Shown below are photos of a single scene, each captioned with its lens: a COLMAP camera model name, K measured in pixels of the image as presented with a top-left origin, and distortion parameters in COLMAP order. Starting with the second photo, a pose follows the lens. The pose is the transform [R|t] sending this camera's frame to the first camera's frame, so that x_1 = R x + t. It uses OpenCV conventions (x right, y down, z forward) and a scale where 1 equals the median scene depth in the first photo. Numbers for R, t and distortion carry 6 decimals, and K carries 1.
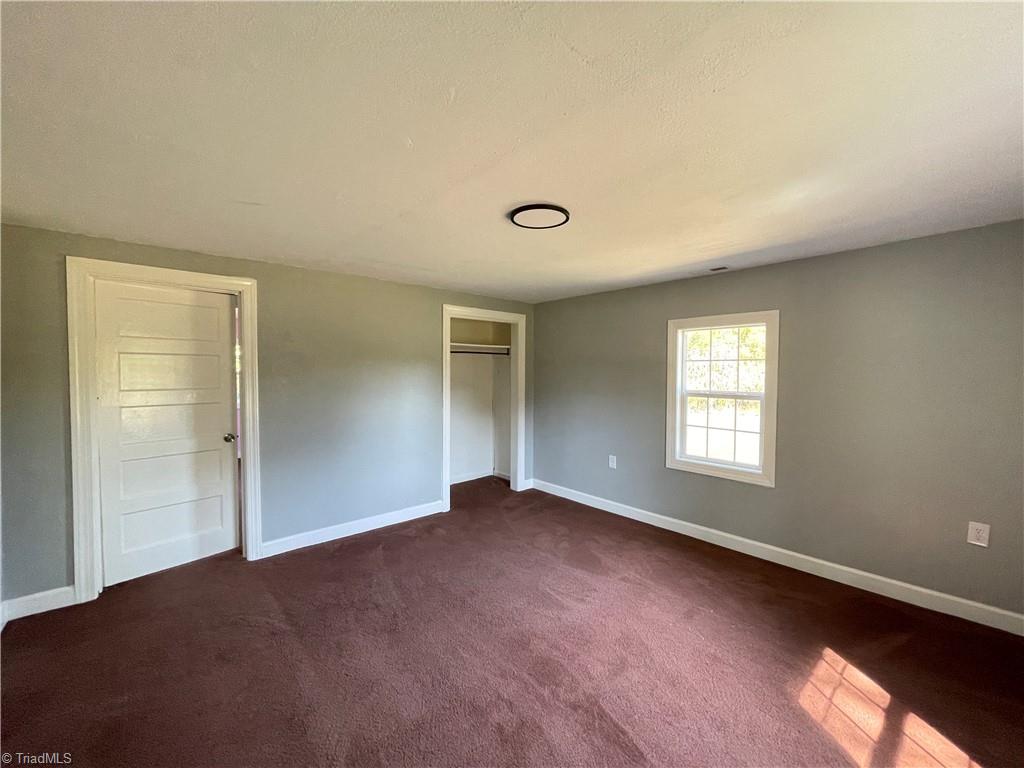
lens RADIAL K [[416.7, 0, 515.5], [0, 416.7, 384.3], [0, 0, 1]] dist [-0.001859, -0.000032]
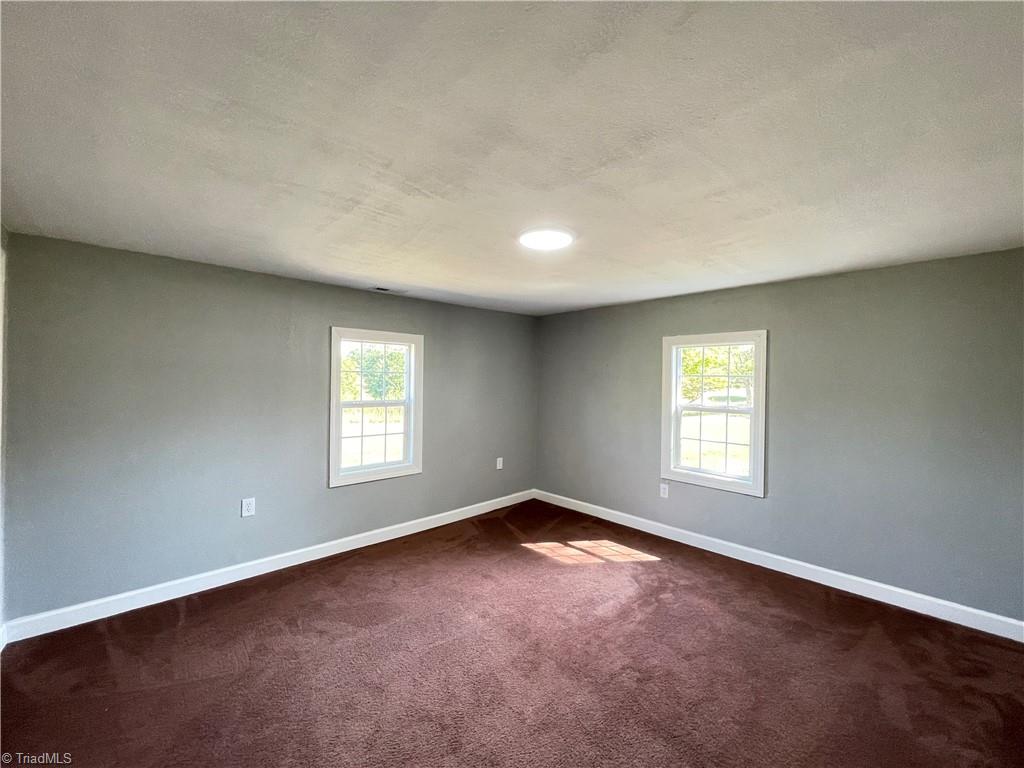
lens RADIAL K [[416.7, 0, 505.6], [0, 416.7, 380.6], [0, 0, 1]] dist [-0.001859, -0.000032]
pose [[-0.024437, 0.004029, 0.999693, -0.754294], [0.027847, 0.999607, -0.003348, -0.026562], [-0.999313, 0.027757, -0.024539, 0.856765]]
